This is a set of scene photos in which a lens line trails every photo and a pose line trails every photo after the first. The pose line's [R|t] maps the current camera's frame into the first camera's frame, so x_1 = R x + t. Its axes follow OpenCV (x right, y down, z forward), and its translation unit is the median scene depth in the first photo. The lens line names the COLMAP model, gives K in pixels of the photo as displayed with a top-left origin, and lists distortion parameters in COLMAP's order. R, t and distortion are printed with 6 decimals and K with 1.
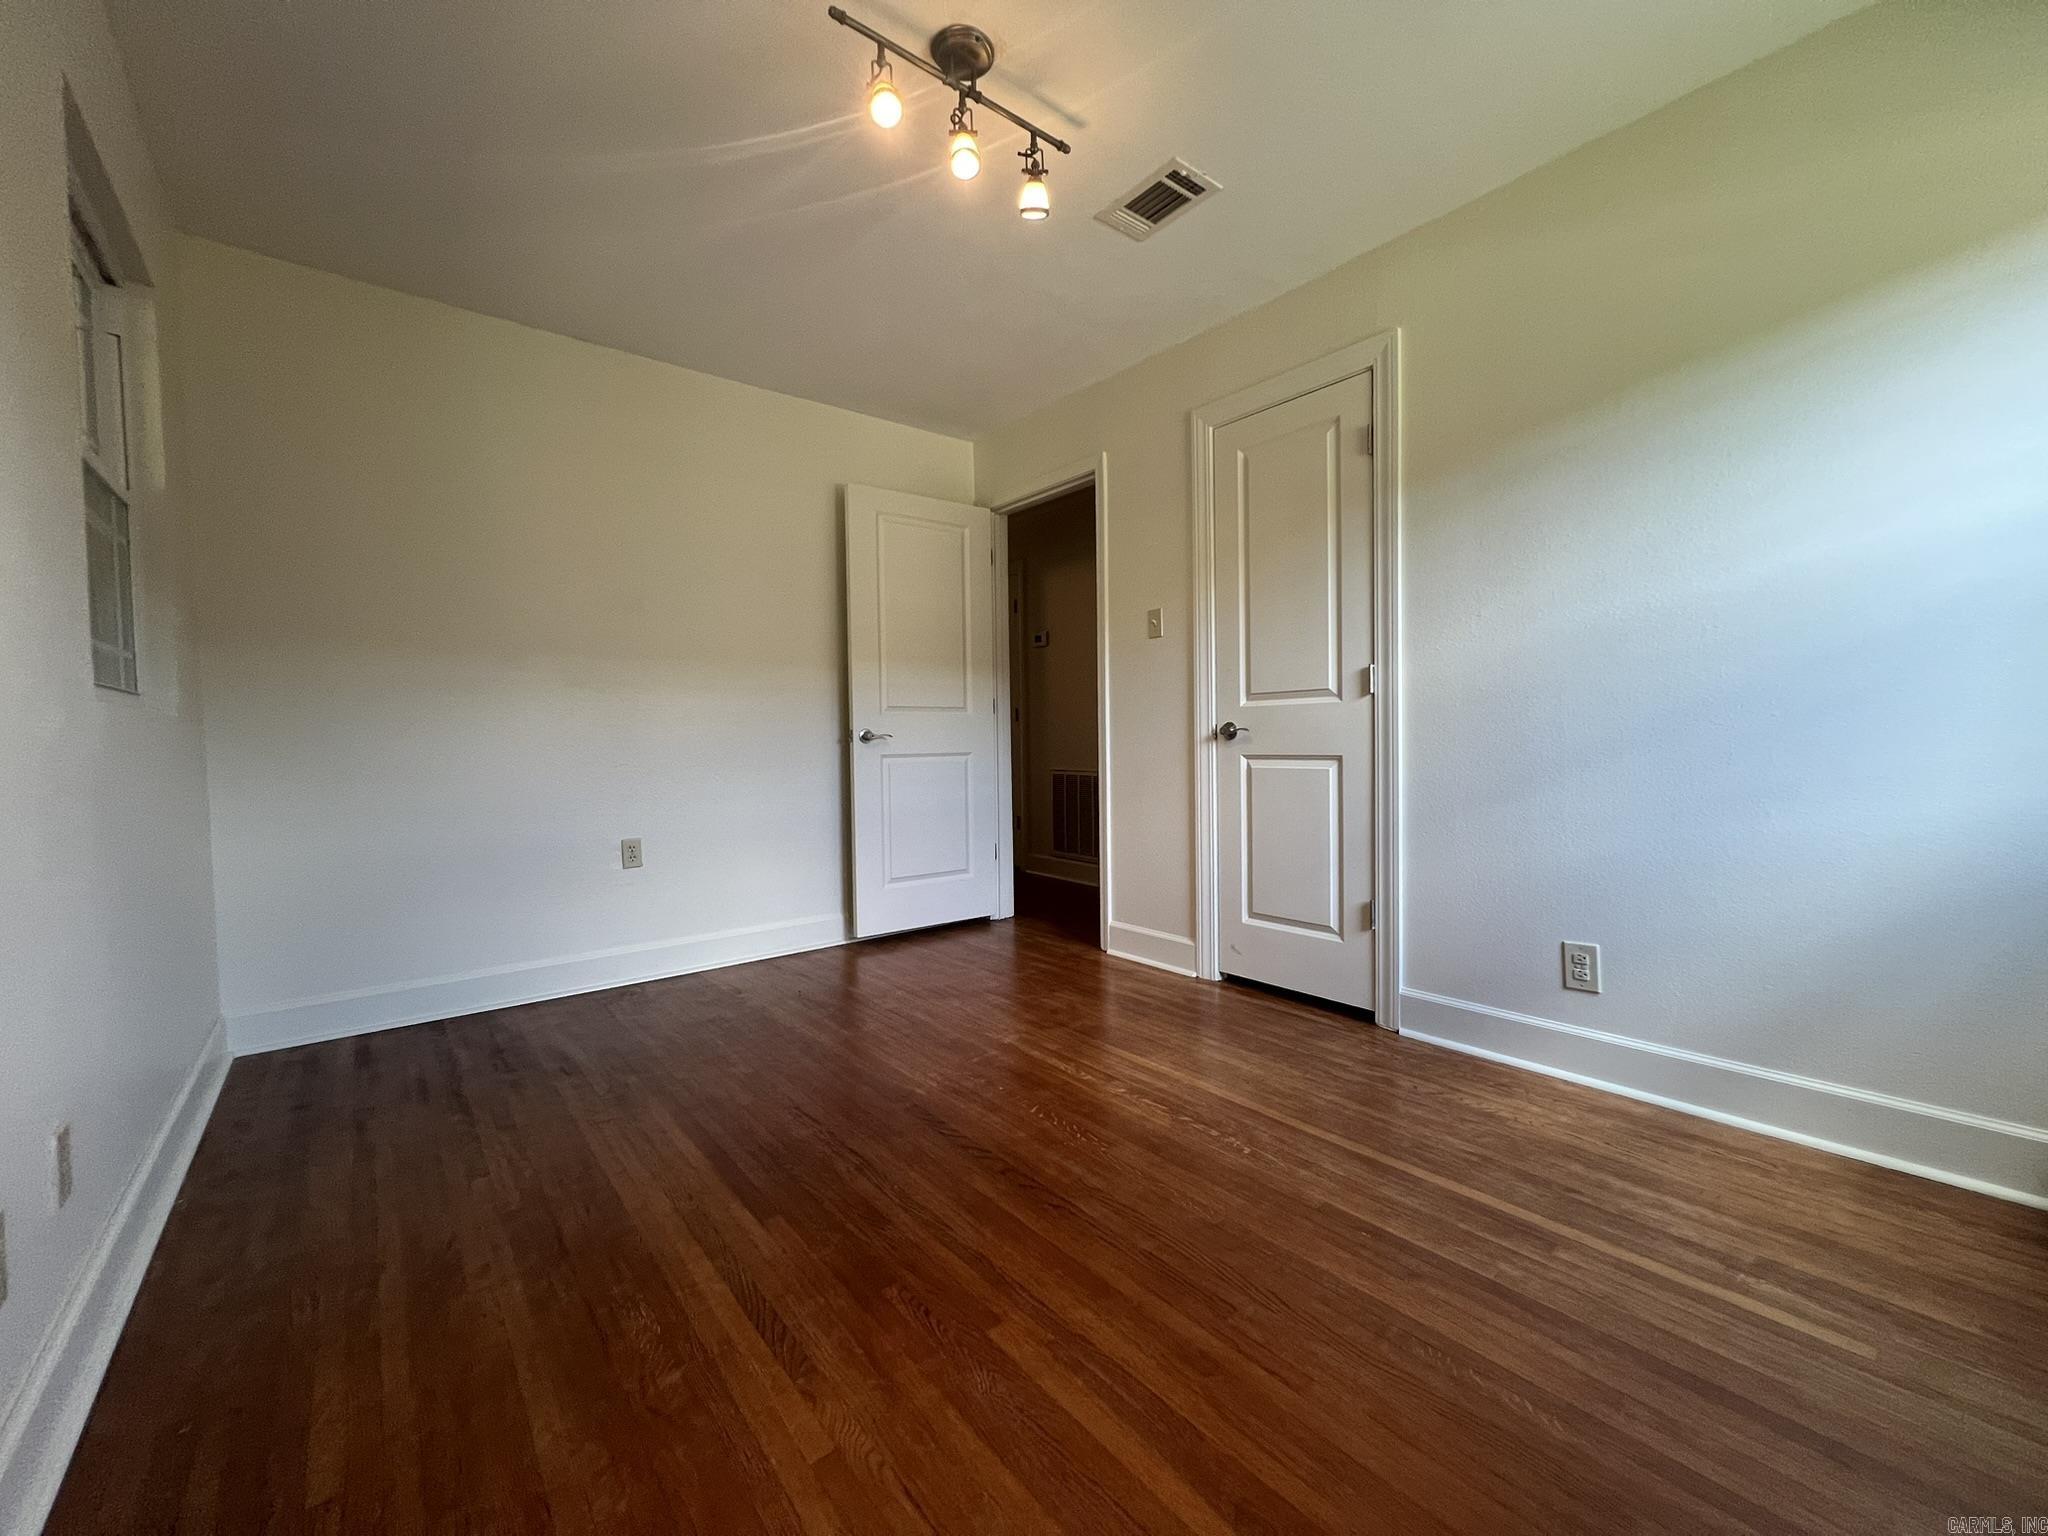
lens RADIAL K [[818.1, 0, 1020.1], [0, 818.1, 767.0], [0, 0, 1]] dist [-0.002509, -0.000116]
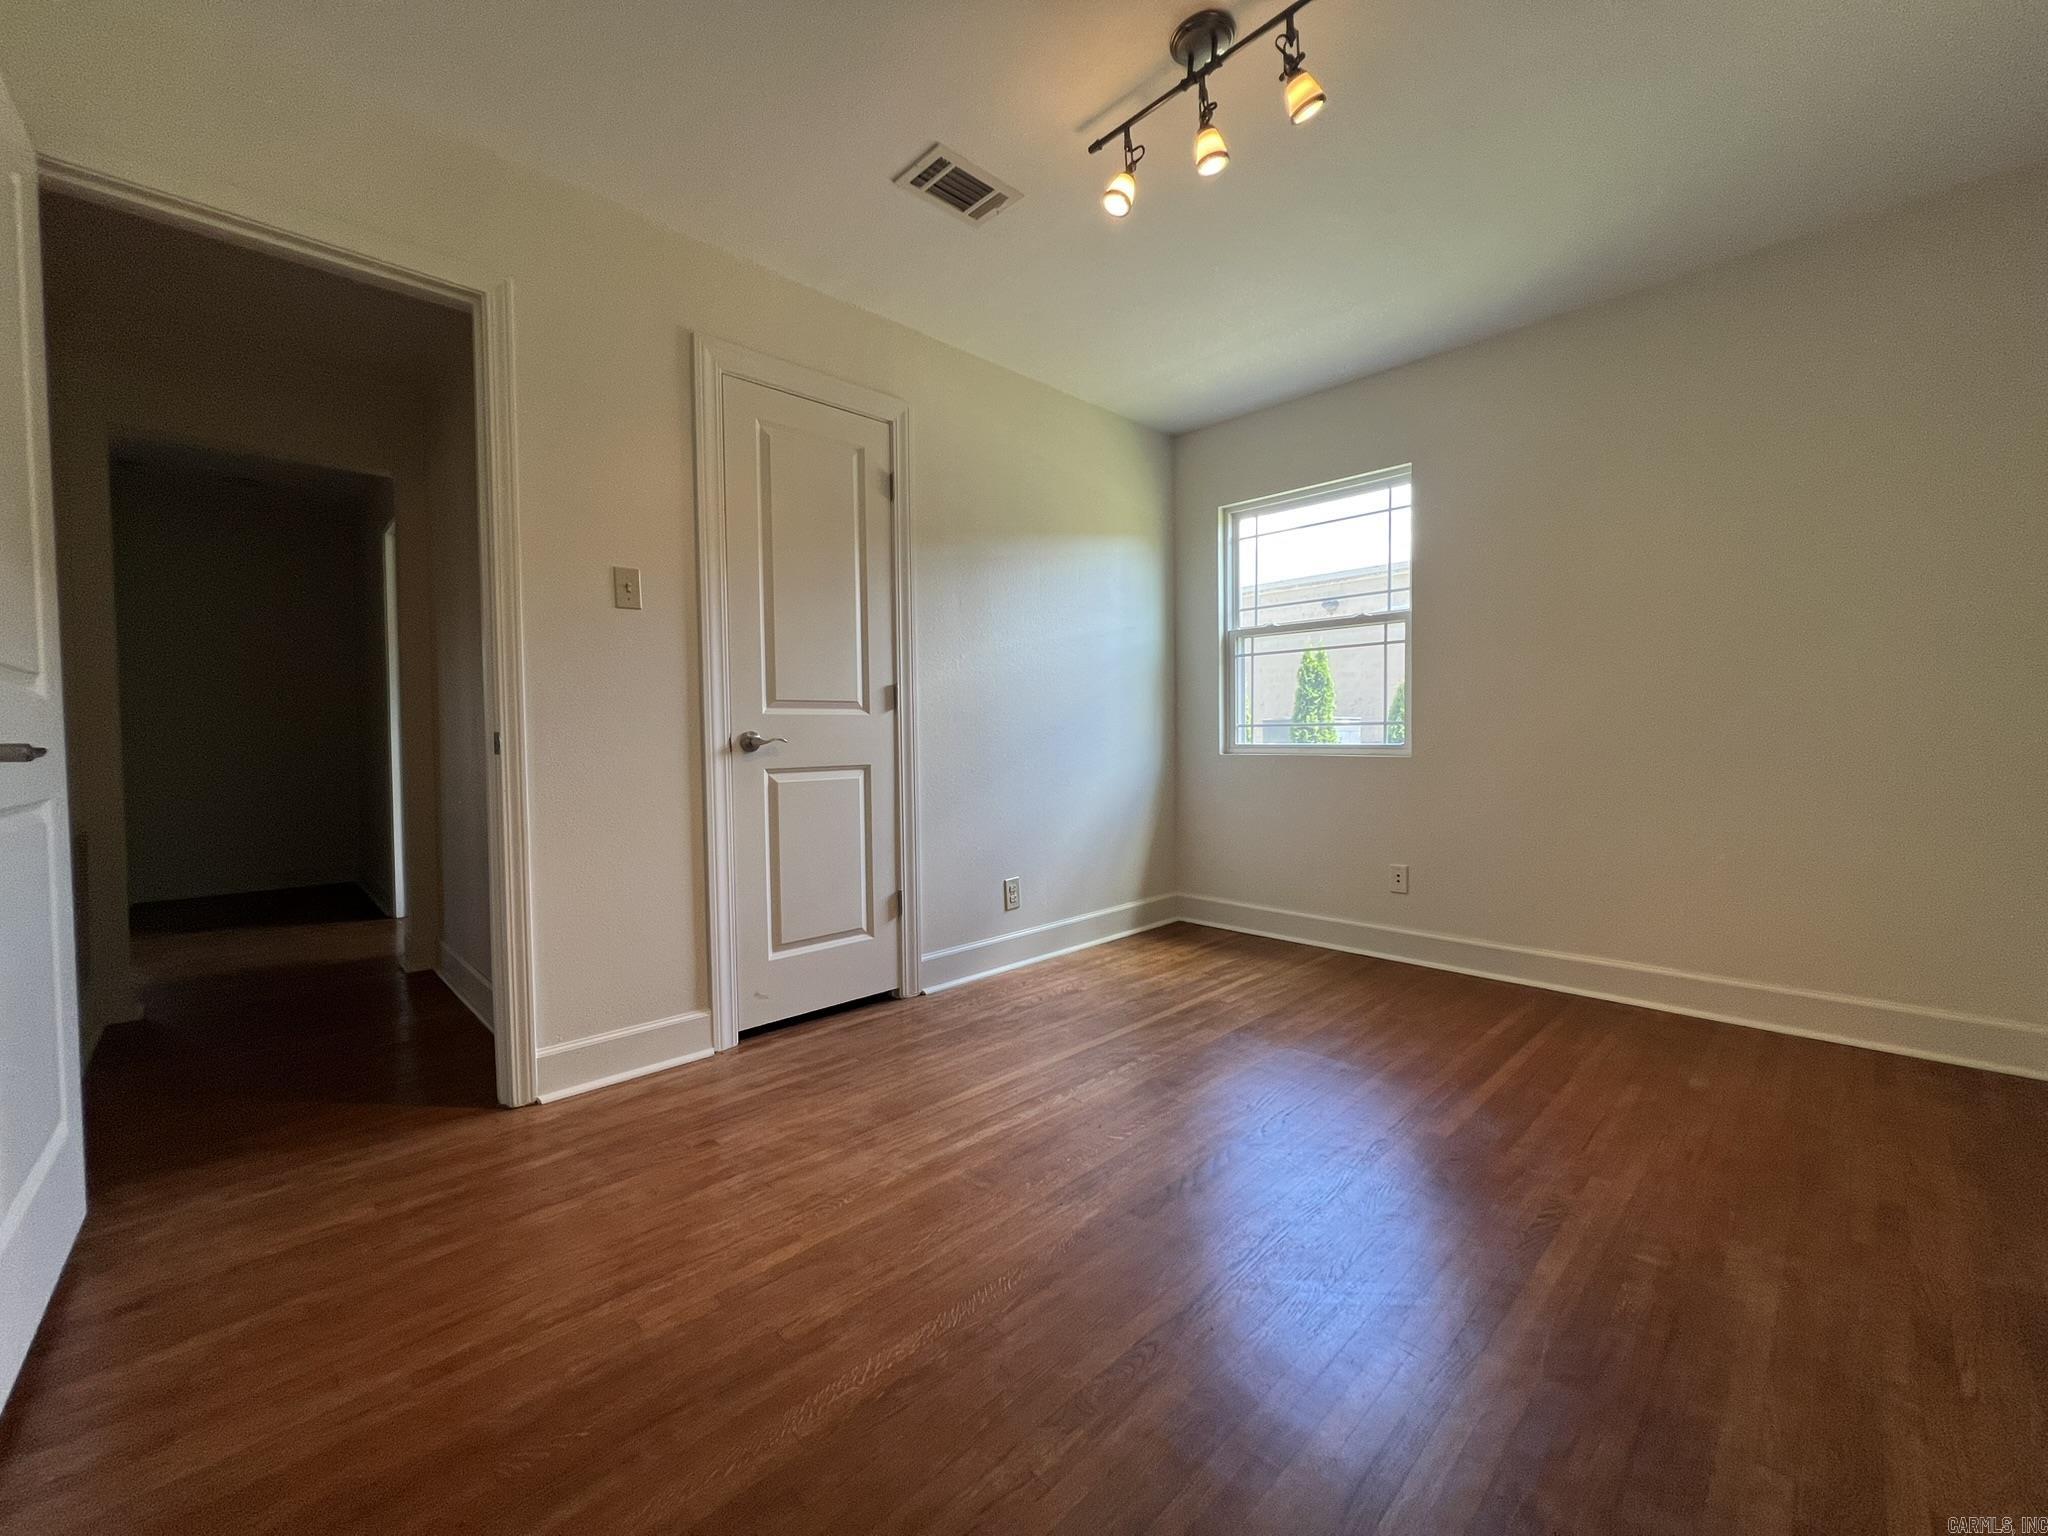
lens RADIAL K [[817.0, 0, 1020.0], [0, 817.0, 763.3], [0, 0, 1]] dist [-0.001232, 0.000163]
pose [[-0.086719, -0.021228, 0.996007, -0.695255], [0.047785, 0.998534, 0.025442, -0.033618], [-0.995086, 0.049800, -0.085577, 0.897171]]
